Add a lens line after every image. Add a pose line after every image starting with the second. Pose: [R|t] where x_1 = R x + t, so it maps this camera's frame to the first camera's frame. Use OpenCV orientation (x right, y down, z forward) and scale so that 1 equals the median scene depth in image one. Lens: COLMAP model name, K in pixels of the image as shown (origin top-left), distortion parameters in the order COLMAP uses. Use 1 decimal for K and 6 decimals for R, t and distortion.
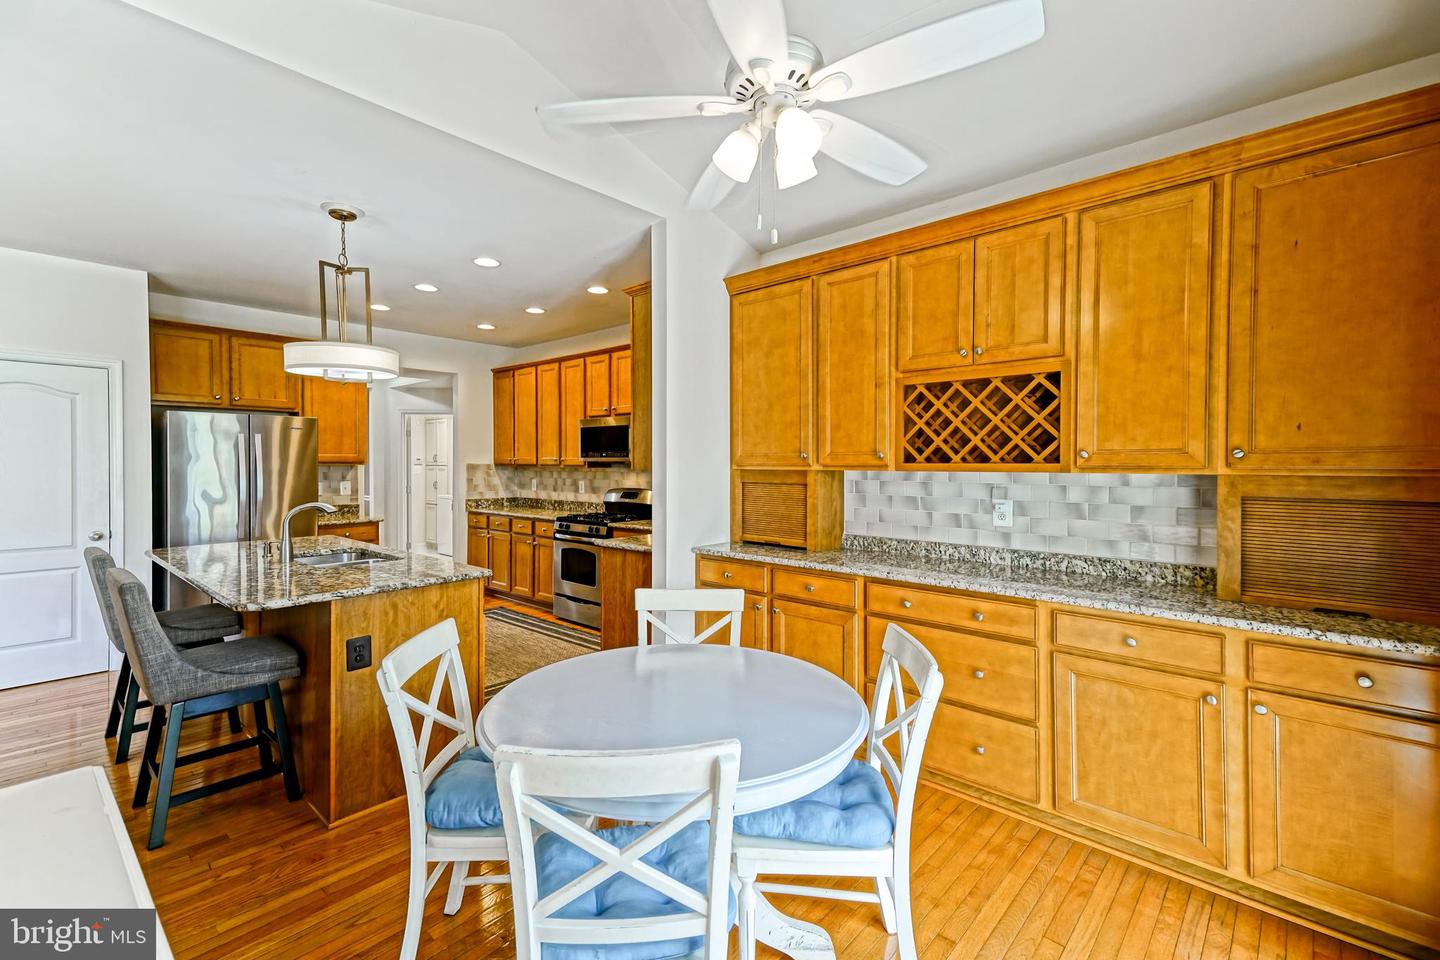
lens RADIAL K [[638.0, 0, 724.8], [0, 638.0, 471.3], [0, 0, 1]] dist [0.038650, -0.002127]
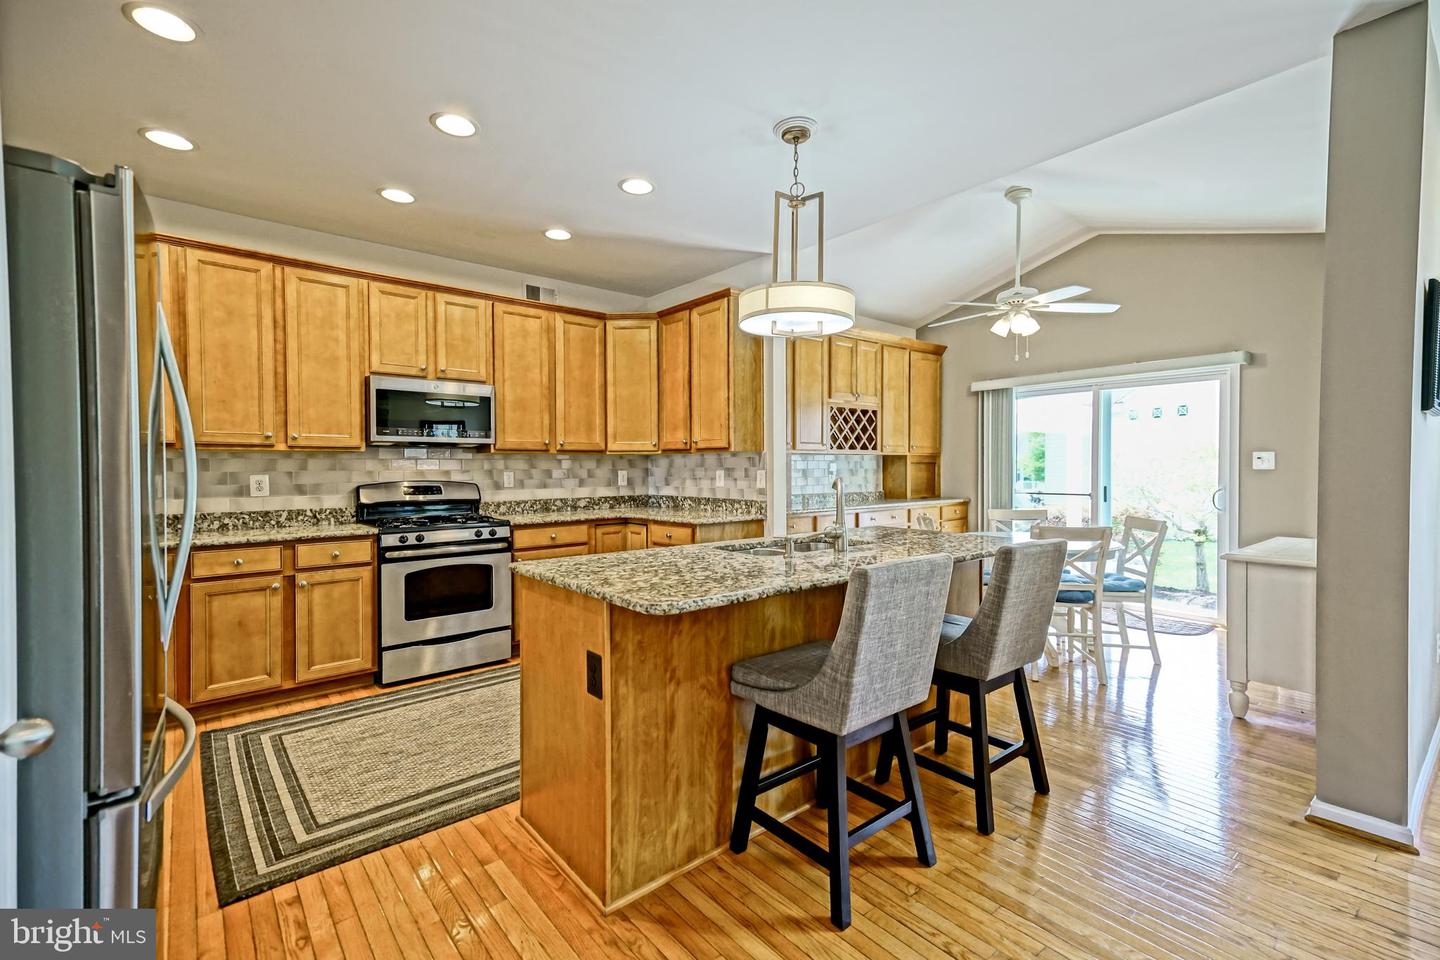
lens RADIAL K [[638.0, 0, 699.4], [0, 638.0, 493.4], [0, 0, 1]] dist [0.038650, -0.002127]
pose [[0.141330, -0.045116, 0.988934, -0.825956], [0.017233, 0.998922, 0.043109, 0.014752], [-0.989812, 0.010949, 0.141956, 0.580412]]
